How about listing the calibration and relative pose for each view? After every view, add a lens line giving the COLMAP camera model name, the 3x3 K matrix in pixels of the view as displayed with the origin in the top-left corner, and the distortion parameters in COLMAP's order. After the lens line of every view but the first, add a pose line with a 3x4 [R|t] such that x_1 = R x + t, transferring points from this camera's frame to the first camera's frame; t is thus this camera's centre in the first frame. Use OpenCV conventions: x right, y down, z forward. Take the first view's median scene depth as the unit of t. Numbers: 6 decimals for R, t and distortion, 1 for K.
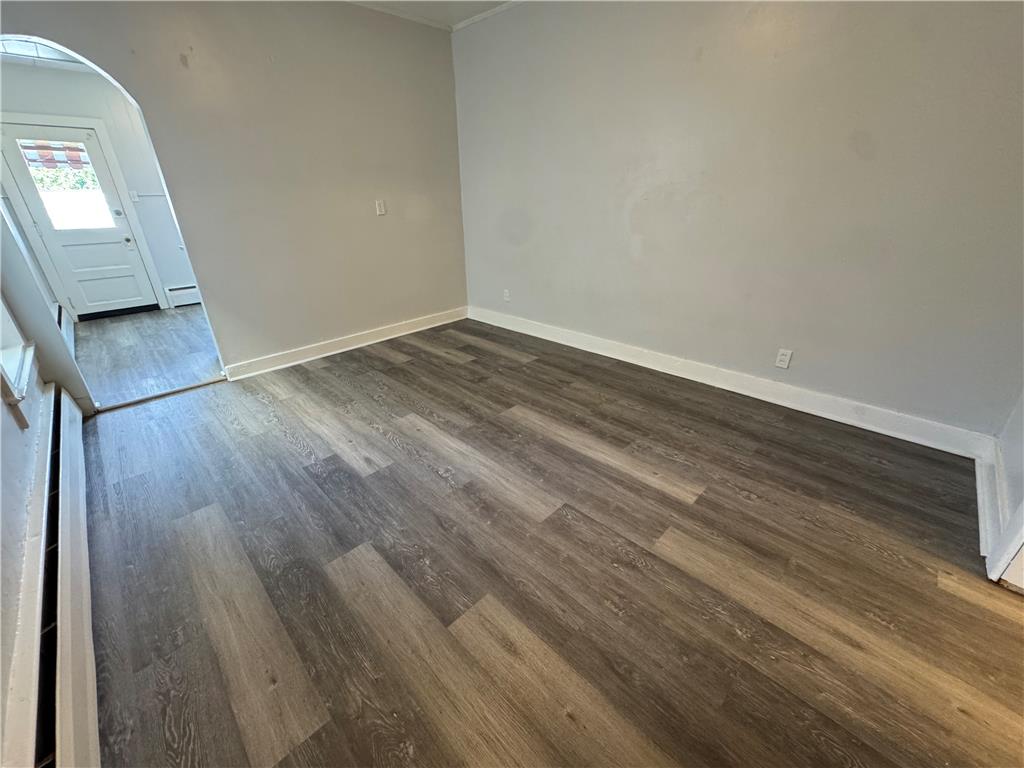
lens RADIAL K [[410.1, 0, 512.0], [0, 410.1, 384.0], [0, 0, 1]] dist [-0.001528, -0.000078]
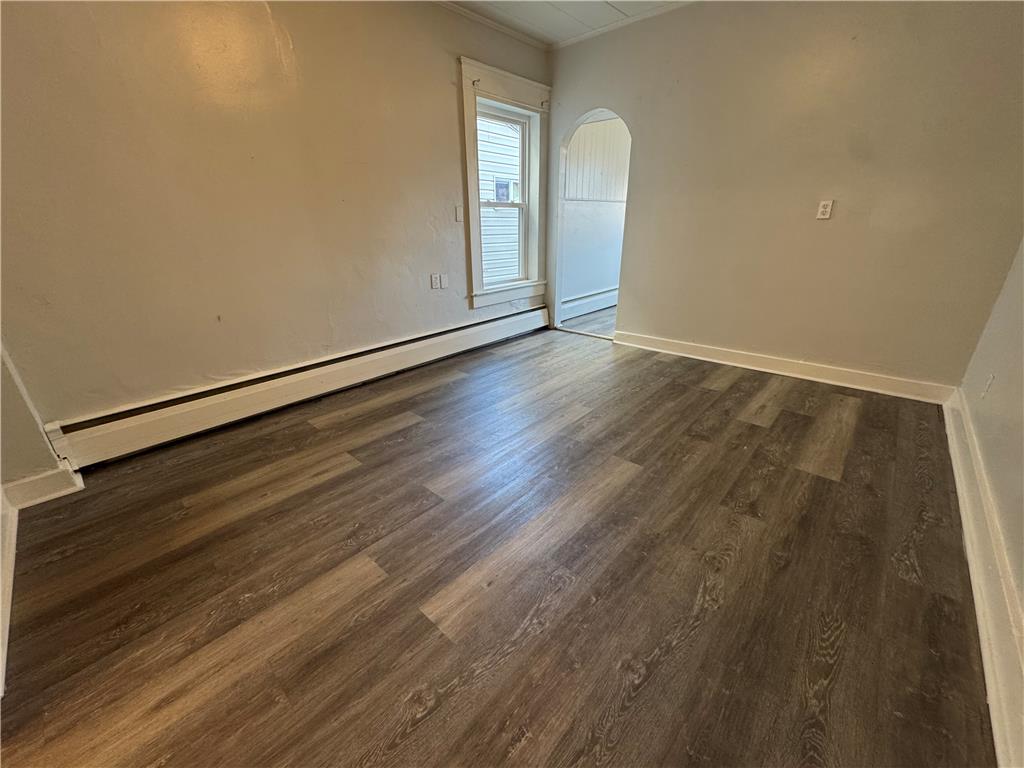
lens RADIAL K [[410.1, 0, 512.0], [0, 410.1, 384.0], [0, 0, 1]] dist [-0.001528, -0.000078]
pose [[0.044069, 0.385781, -0.921537, 0.668139], [-0.400402, 0.851926, 0.337492, -0.247896], [0.915279, 0.354112, 0.192011, 0.604597]]
